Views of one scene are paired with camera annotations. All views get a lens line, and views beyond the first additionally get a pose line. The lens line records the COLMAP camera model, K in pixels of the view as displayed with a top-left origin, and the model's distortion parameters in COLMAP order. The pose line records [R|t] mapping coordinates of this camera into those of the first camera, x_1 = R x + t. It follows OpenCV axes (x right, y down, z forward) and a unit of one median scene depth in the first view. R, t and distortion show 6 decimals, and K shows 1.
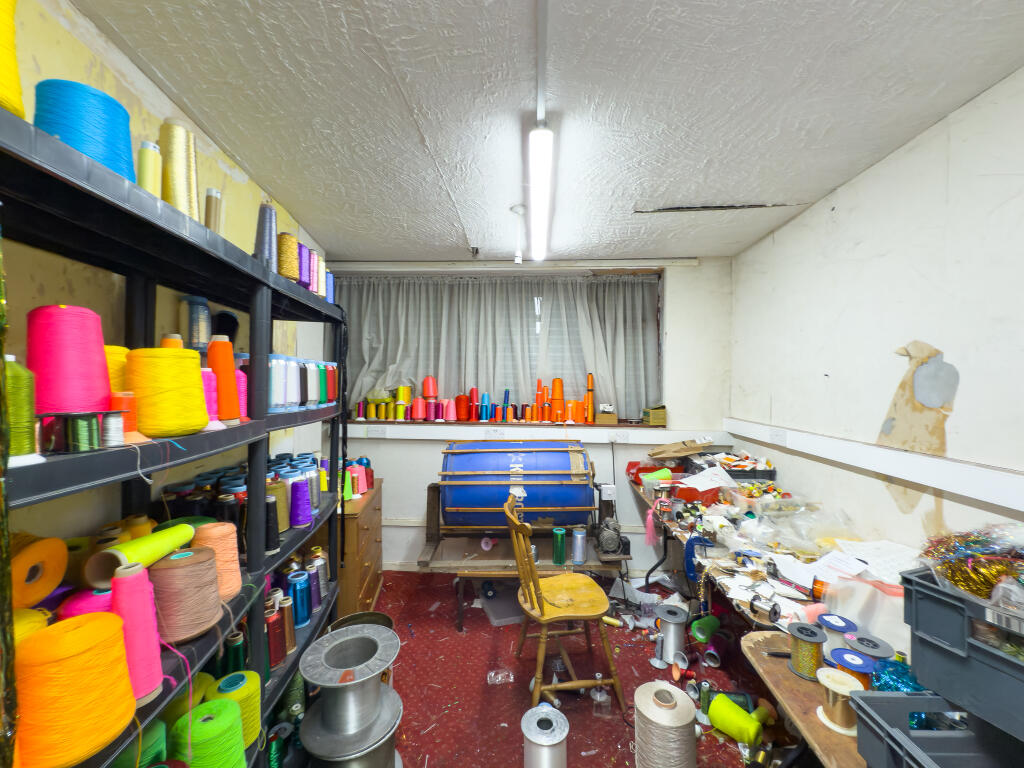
lens RADIAL K [[415.4, 0, 510.0], [0, 415.4, 380.3], [0, 0, 1]] dist [0.000832, -0.000471]
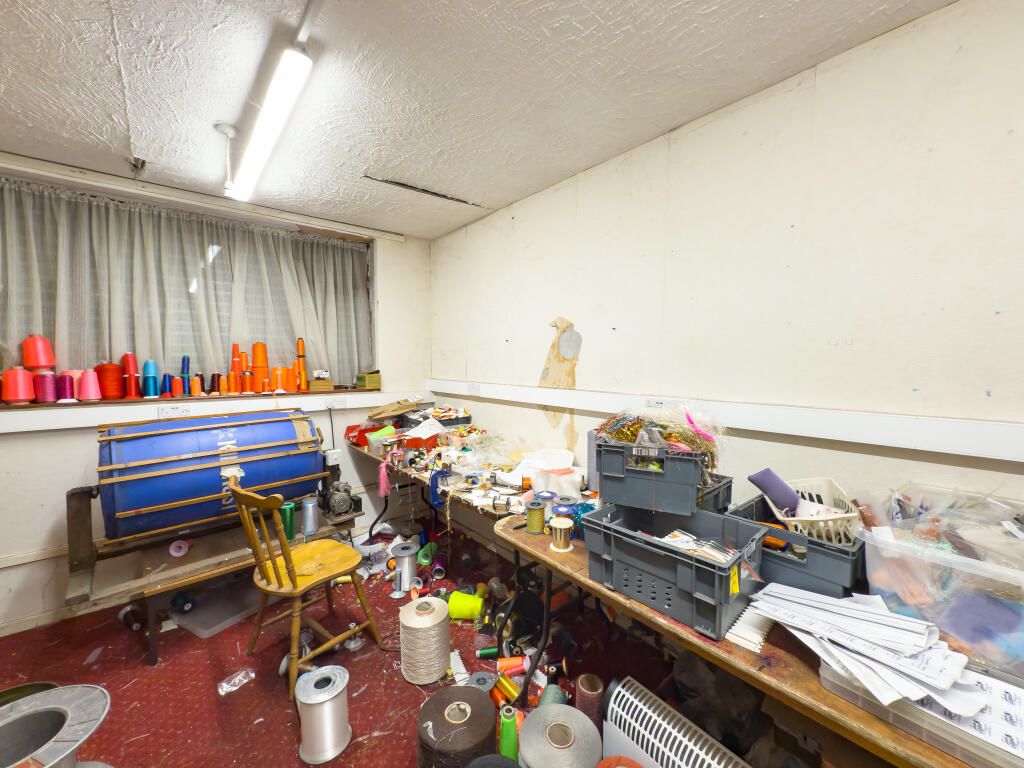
lens RADIAL K [[415.4, 0, 505.1], [0, 415.4, 379.7], [0, 0, 1]] dist [0.000832, -0.000471]
pose [[0.721320, -0.038579, 0.691526, -0.161090], [0.002001, 0.998559, 0.053621, 0.035422], [-0.692599, -0.037294, 0.720358, 0.010747]]
